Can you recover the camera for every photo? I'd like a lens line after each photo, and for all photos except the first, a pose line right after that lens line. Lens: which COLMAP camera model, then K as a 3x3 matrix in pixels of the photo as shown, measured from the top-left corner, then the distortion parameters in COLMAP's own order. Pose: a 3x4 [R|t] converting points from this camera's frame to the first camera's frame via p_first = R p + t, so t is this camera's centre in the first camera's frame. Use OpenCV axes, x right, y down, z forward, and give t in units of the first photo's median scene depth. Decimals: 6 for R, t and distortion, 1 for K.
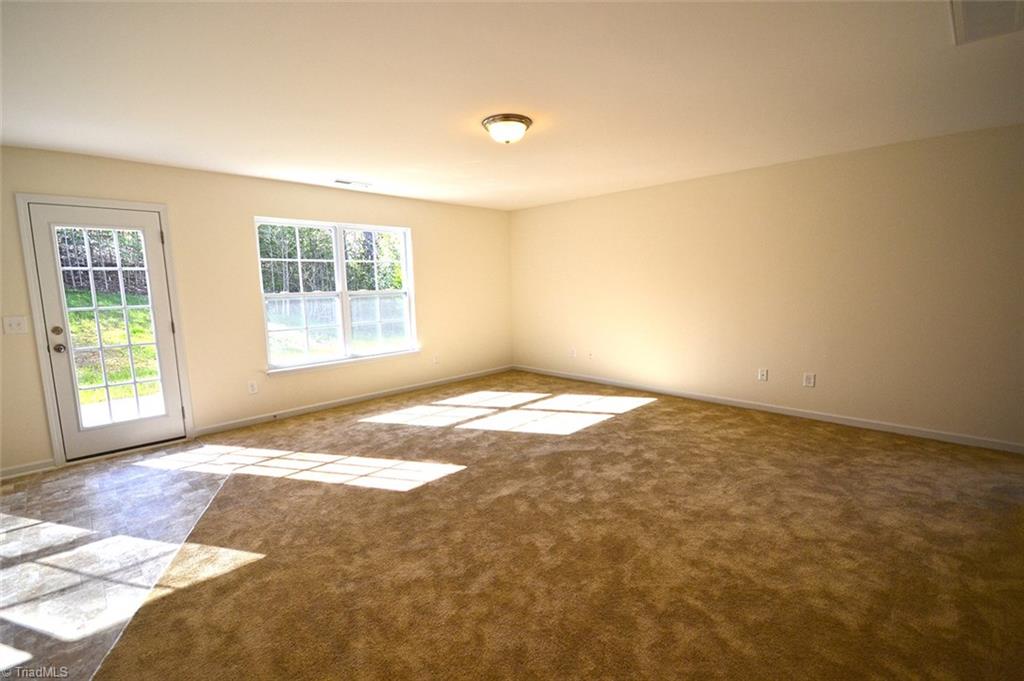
lens RADIAL K [[453.5, 0, 512.0], [0, 453.5, 340.5], [0, 0, 1]] dist [0.001167, 0.000098]
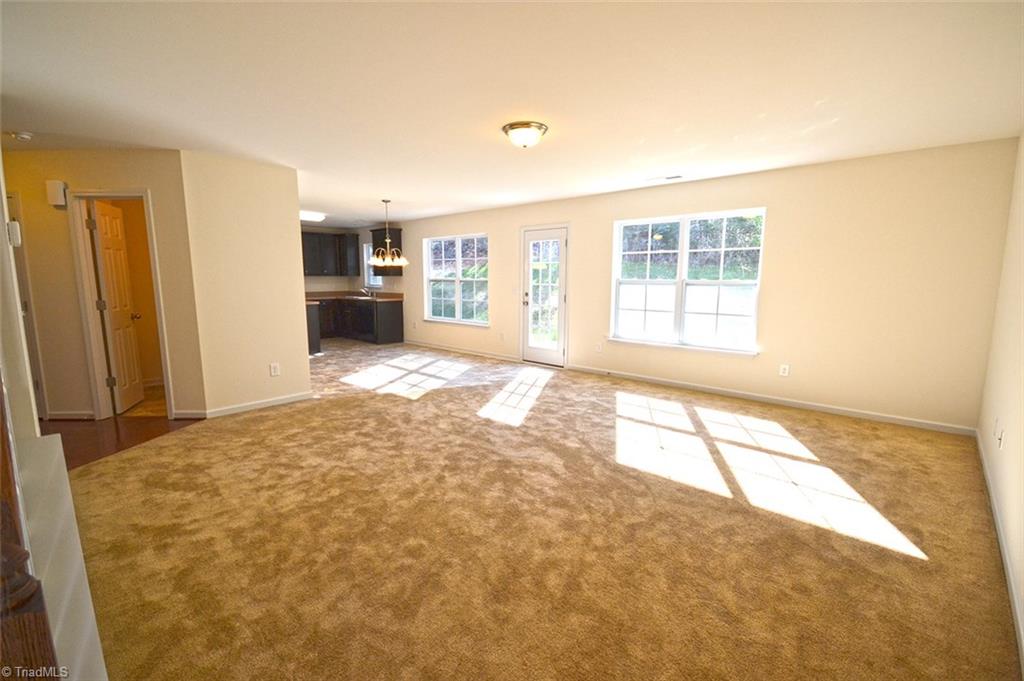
lens RADIAL K [[453.5, 0, 512.0], [0, 453.5, 340.5], [0, 0, 1]] dist [0.001167, 0.000098]
pose [[0.053722, 0.168708, -0.984201, 0.728910], [-0.117873, 0.979805, 0.161520, -0.101447], [0.991574, 0.107334, 0.072524, 0.596234]]
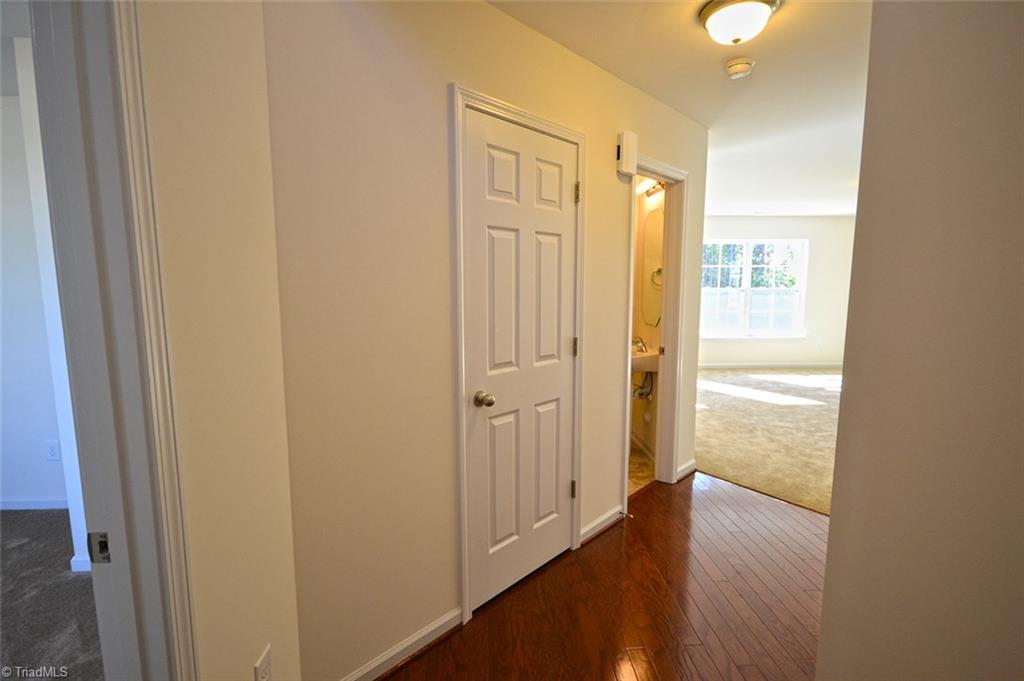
lens RADIAL K [[466.4, 0, 512.0], [0, 466.4, 340.5], [0, 0, 1]] dist [-0.000375, -0.000050]
pose [[0.715307, 0.106600, -0.690632, 0.131722], [-0.103214, 0.993574, 0.046458, 0.066968], [0.691146, 0.038051, 0.721713, -0.584031]]
